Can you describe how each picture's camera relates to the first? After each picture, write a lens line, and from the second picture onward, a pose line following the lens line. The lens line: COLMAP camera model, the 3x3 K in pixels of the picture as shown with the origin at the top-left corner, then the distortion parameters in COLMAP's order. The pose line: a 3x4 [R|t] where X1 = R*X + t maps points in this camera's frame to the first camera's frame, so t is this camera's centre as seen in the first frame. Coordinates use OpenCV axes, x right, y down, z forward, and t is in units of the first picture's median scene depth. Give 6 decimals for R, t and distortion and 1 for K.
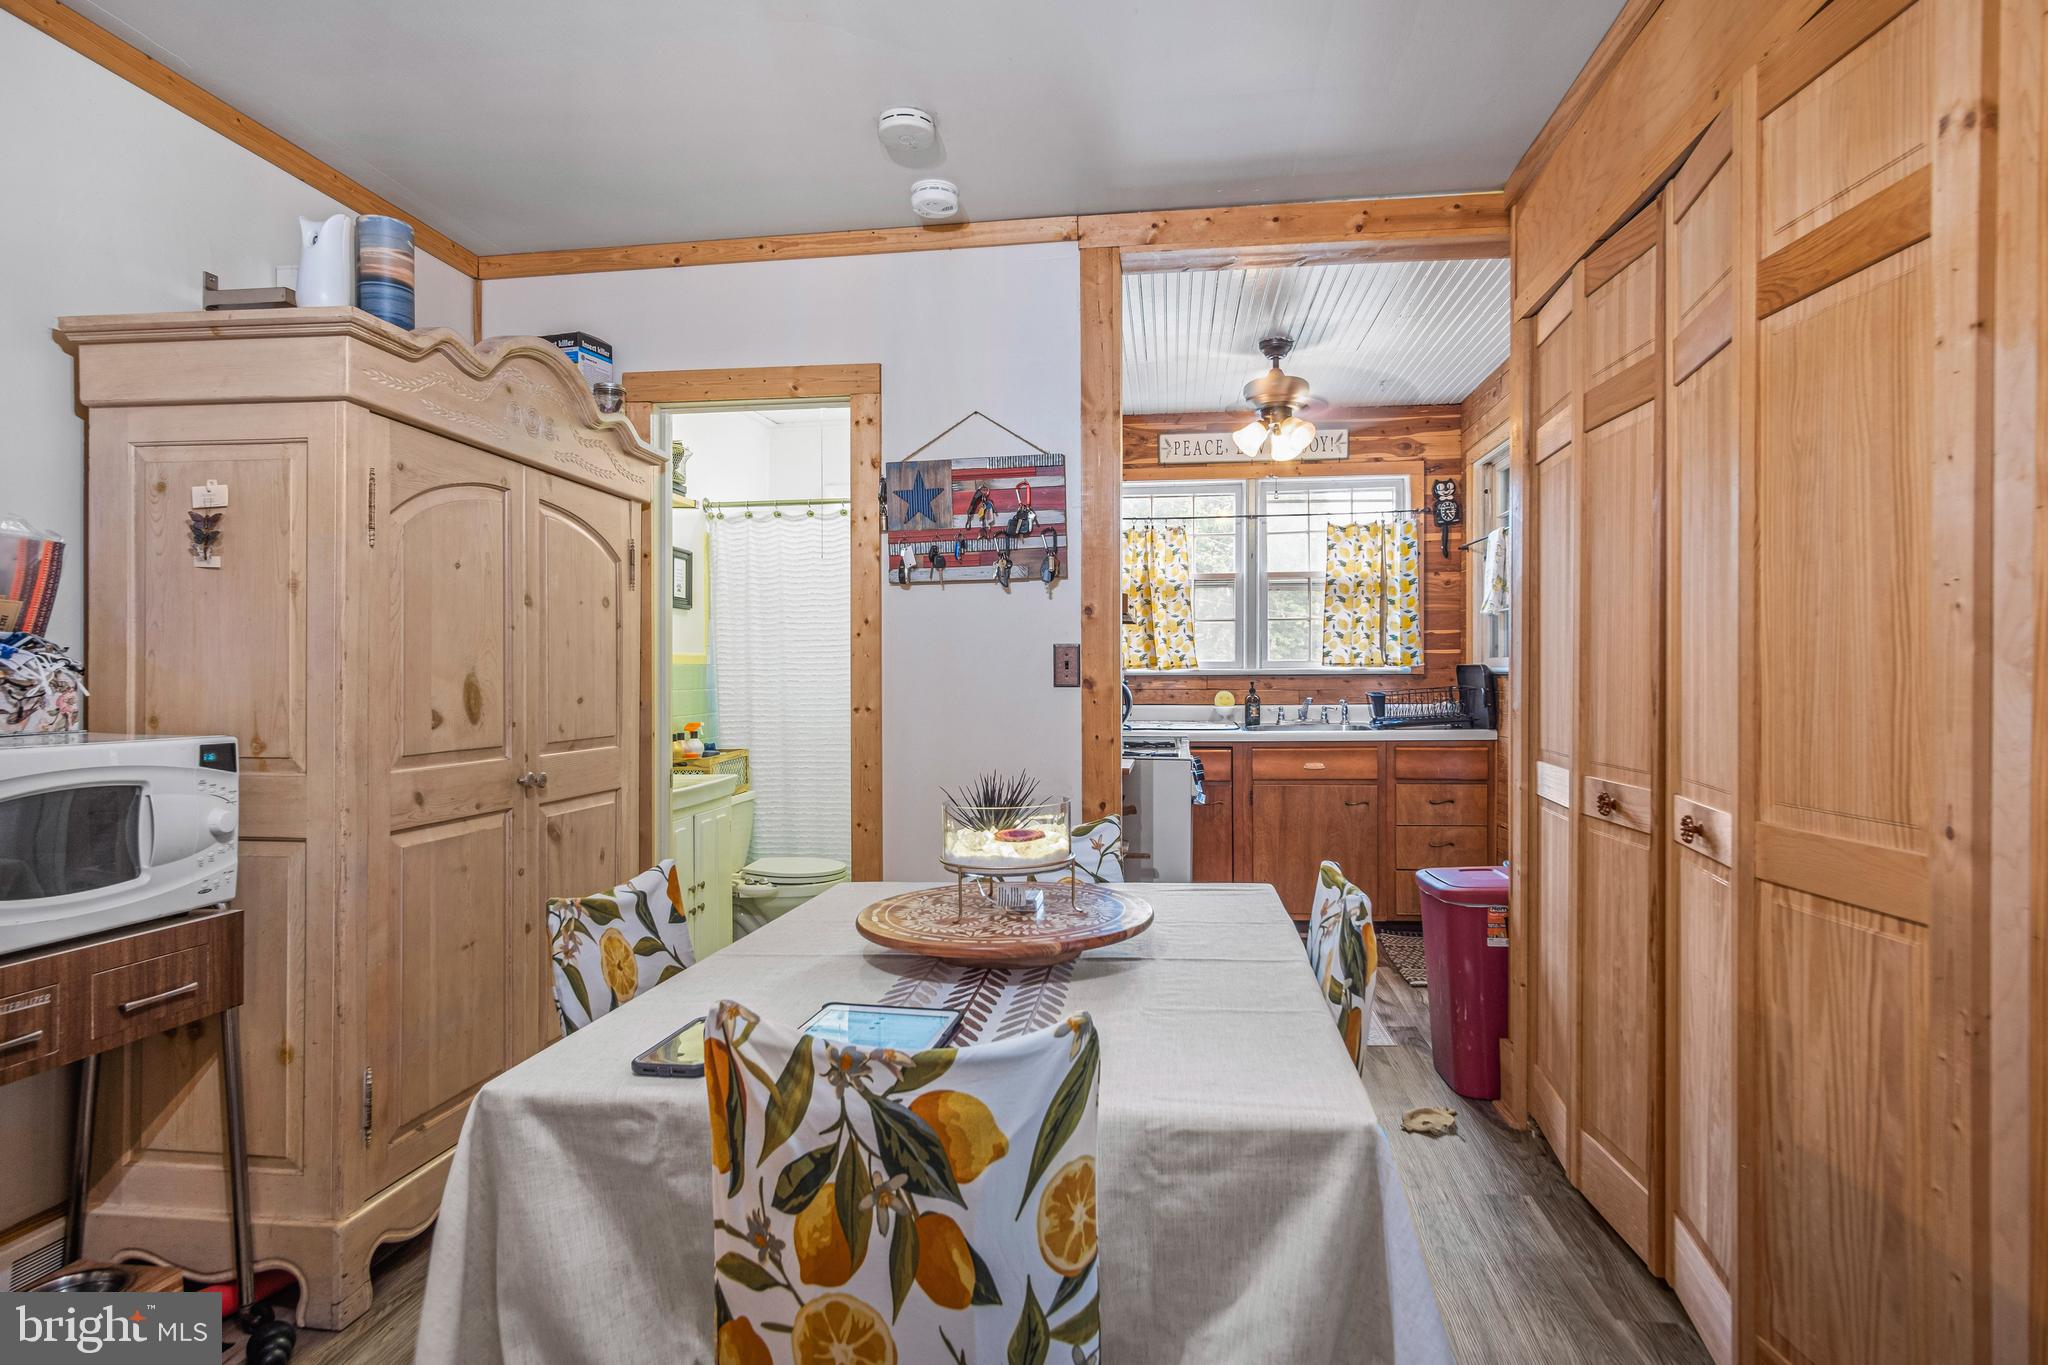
lens RADIAL K [[1097.9, 0, 1038.5], [0, 1097.9, 678.9], [0, 0, 1]] dist [-0.008676, 0.008824]
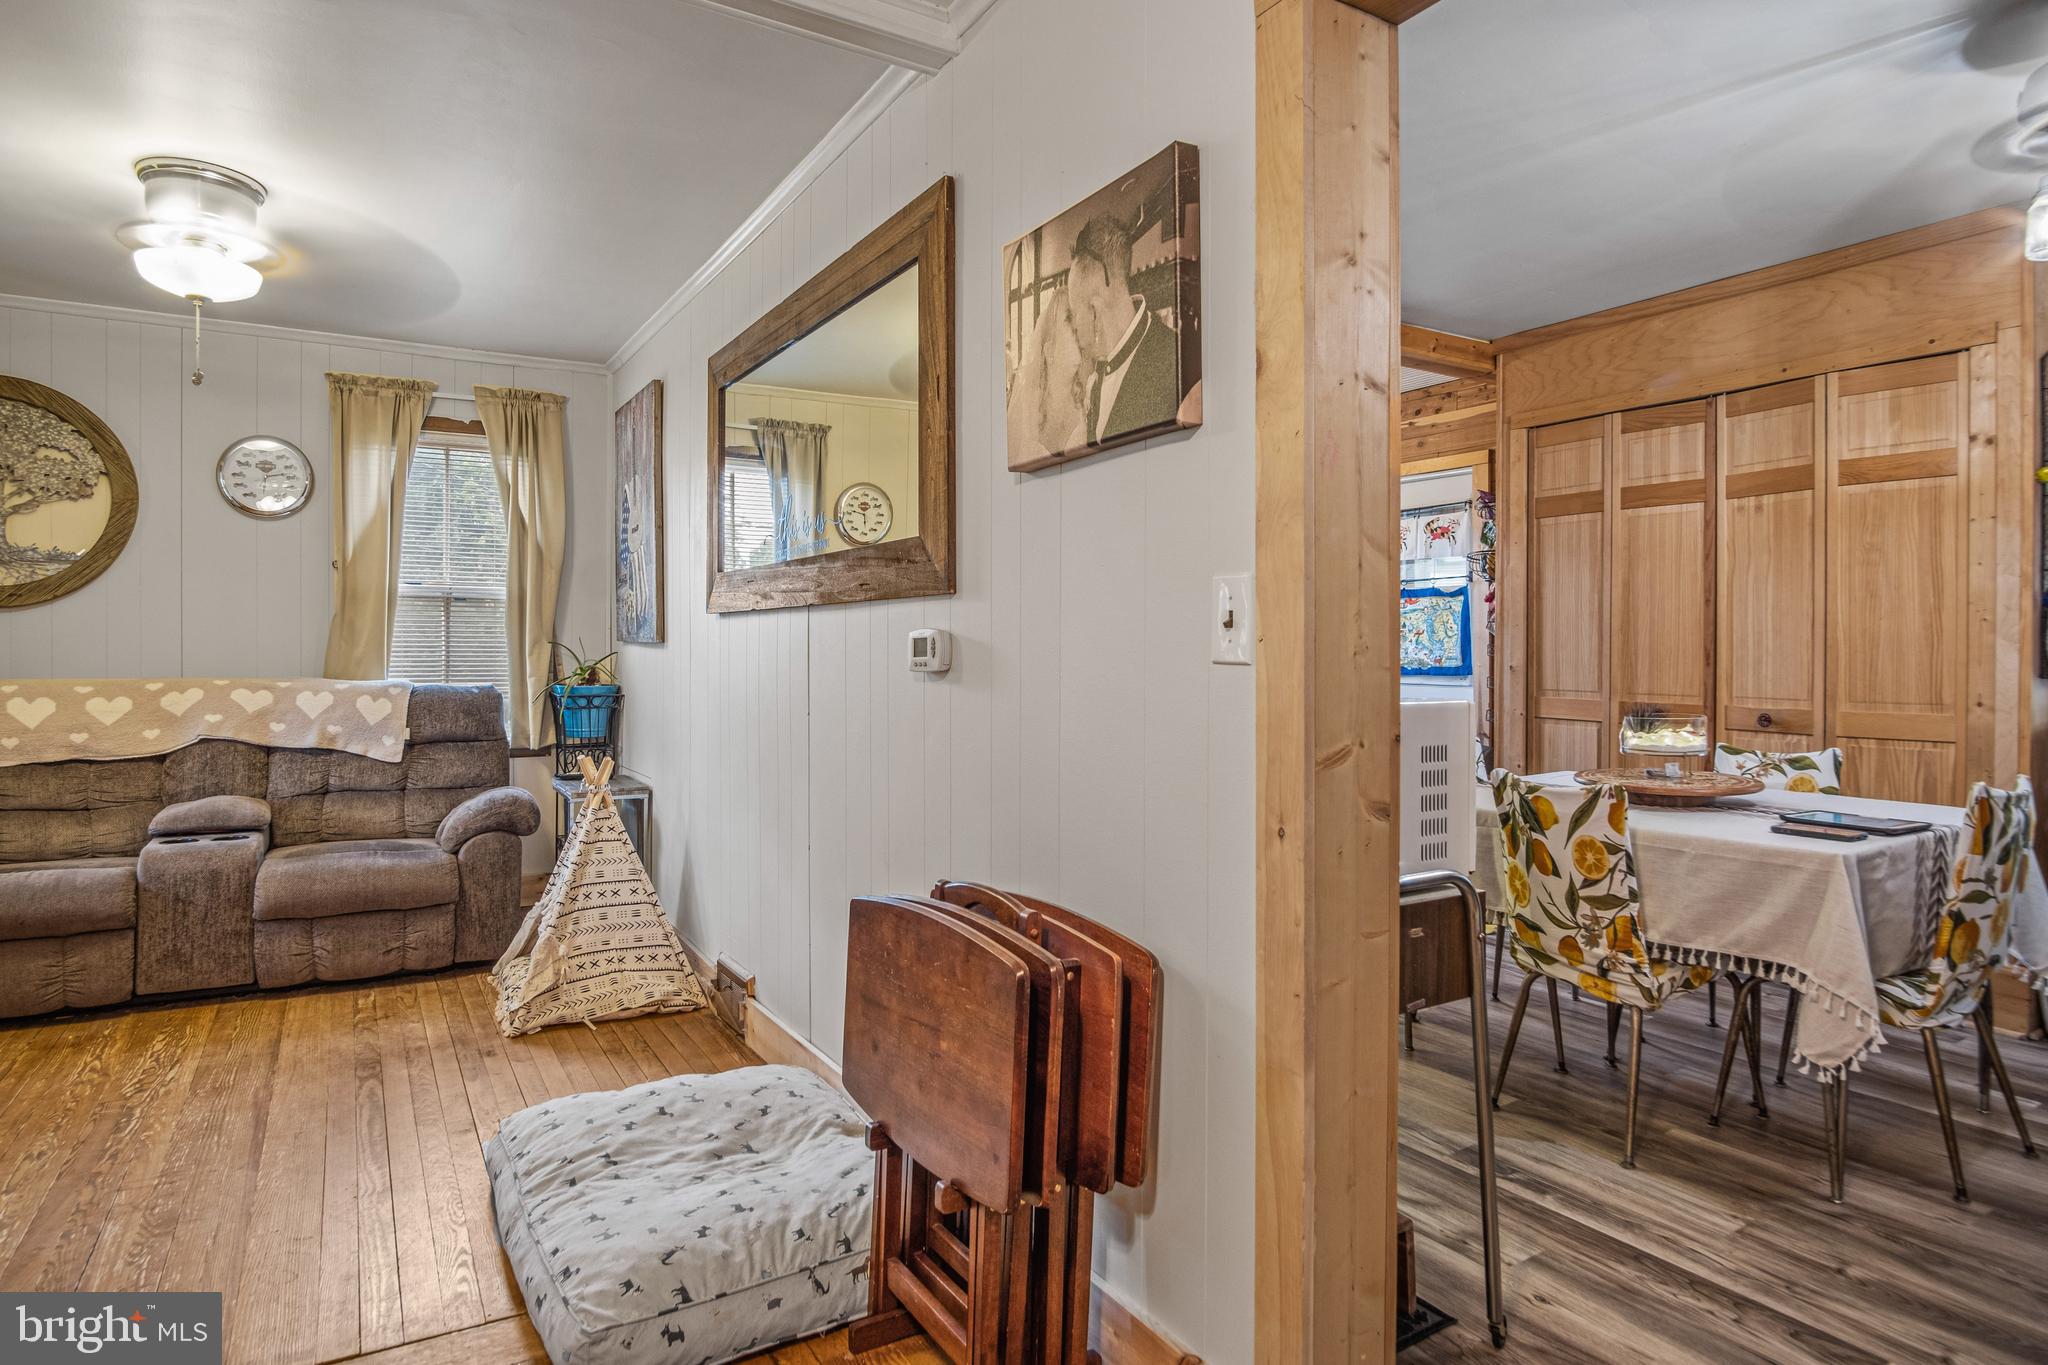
lens RADIAL K [[1130.1, 0, 1028.1], [0, 1130.1, 644.2], [0, 0, 1]] dist [-0.032697, 0.008516]
pose [[0.782740, 0.004403, 0.622333, -1.040717], [-0.000892, 0.999982, -0.005952, 0.005008], [-0.622348, 0.004104, 0.782730, 0.127588]]
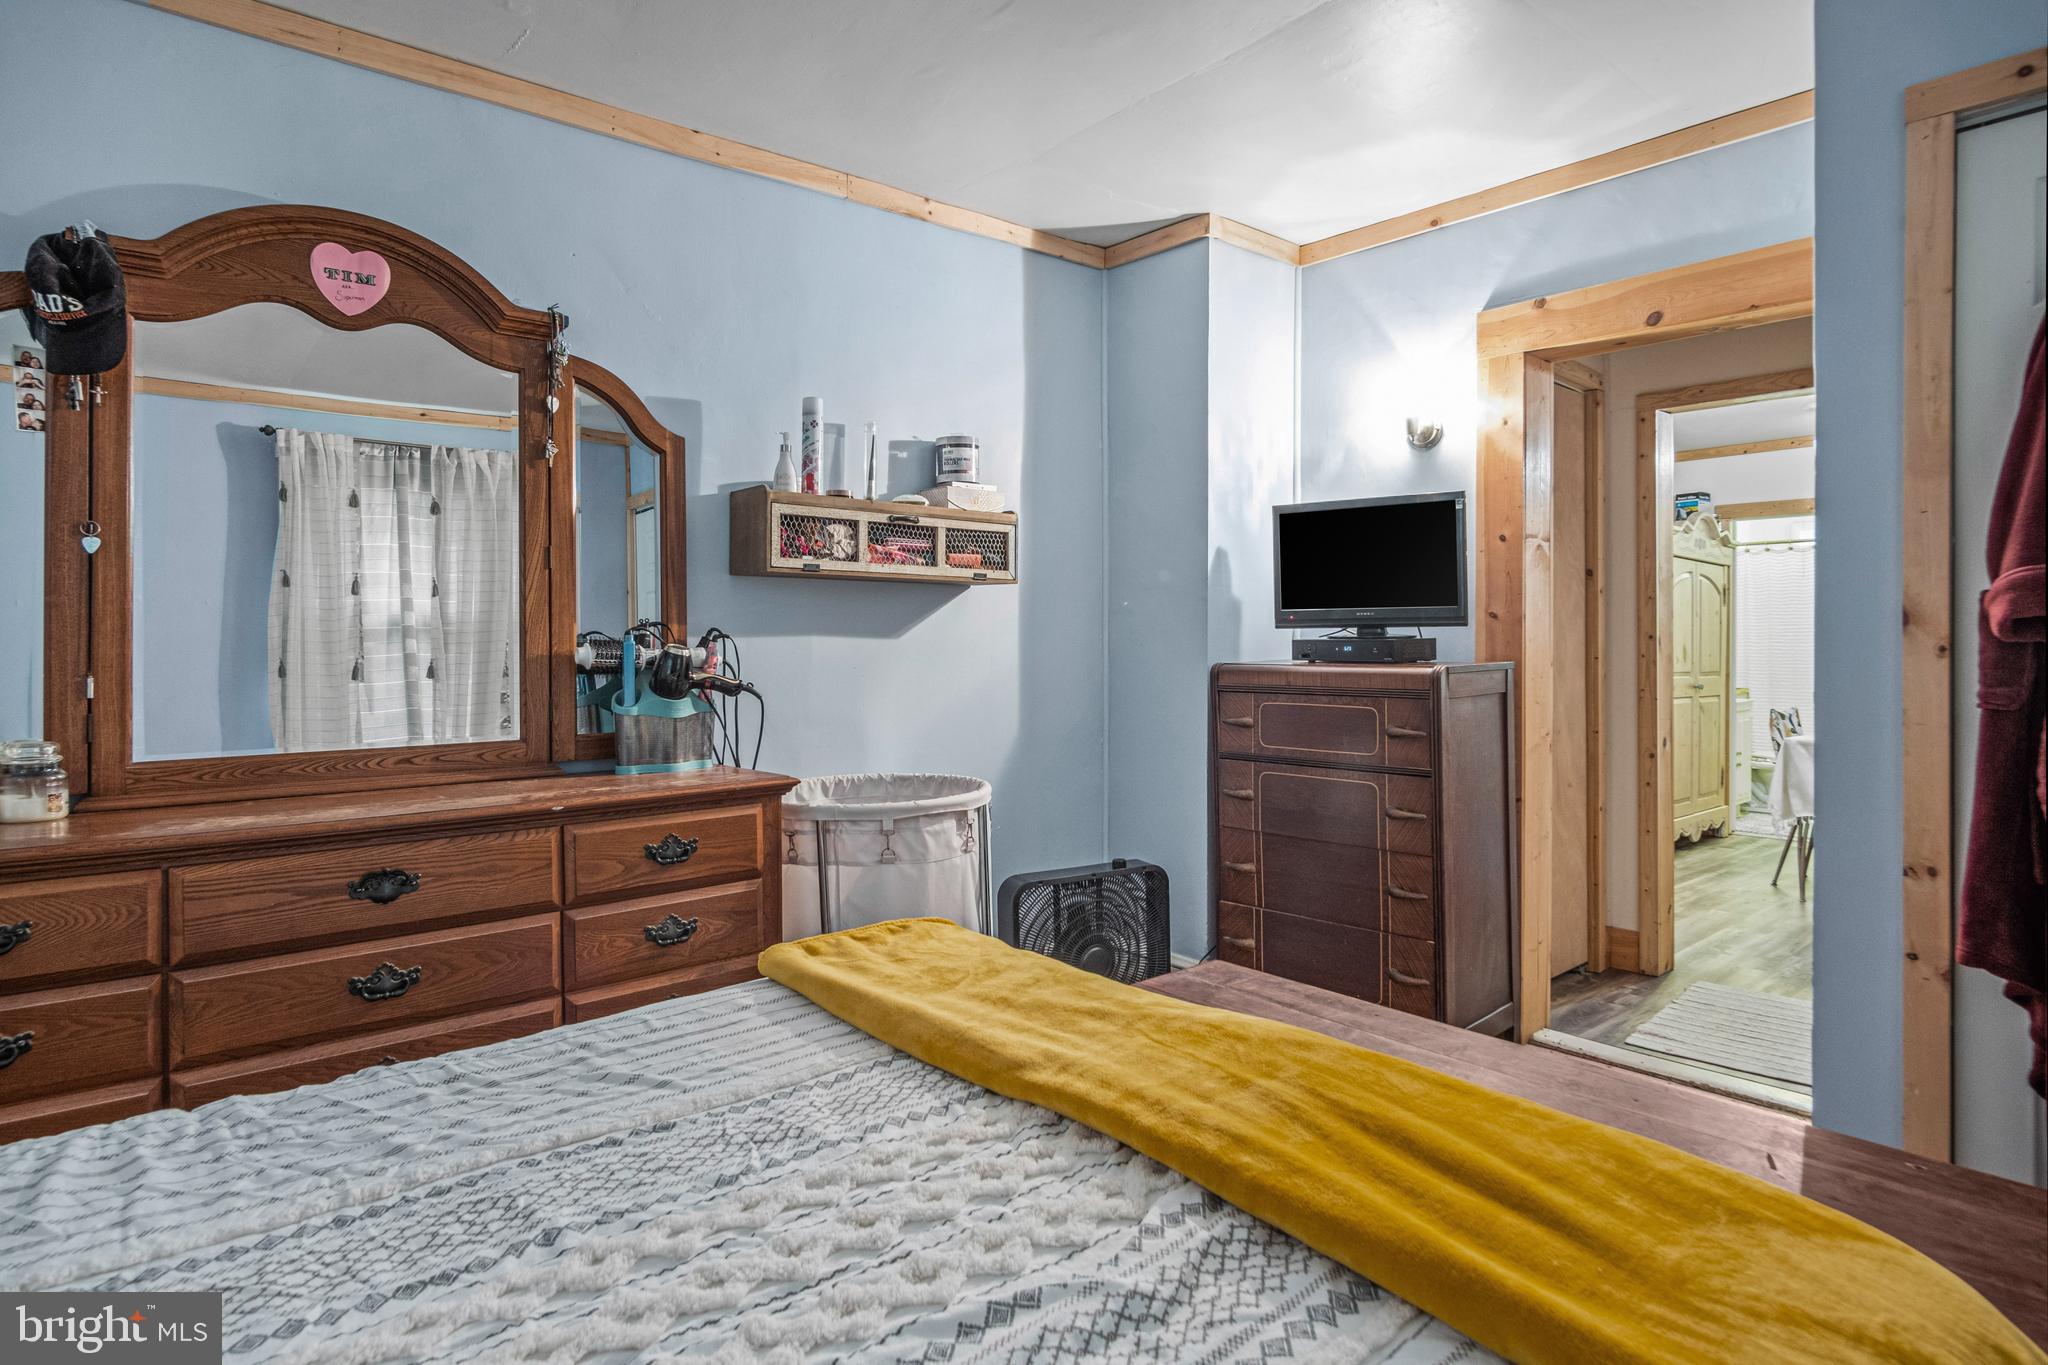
lens RADIAL K [[1130.1, 0, 1028.1], [0, 1130.1, 644.2], [0, 0, 1]] dist [-0.032697, 0.008516]
pose [[0.752375, 0.003568, -0.658726, 0.053408], [-0.006819, 0.999974, -0.002373, 0.009543], [0.658700, 0.006277, 0.752379, -1.574621]]
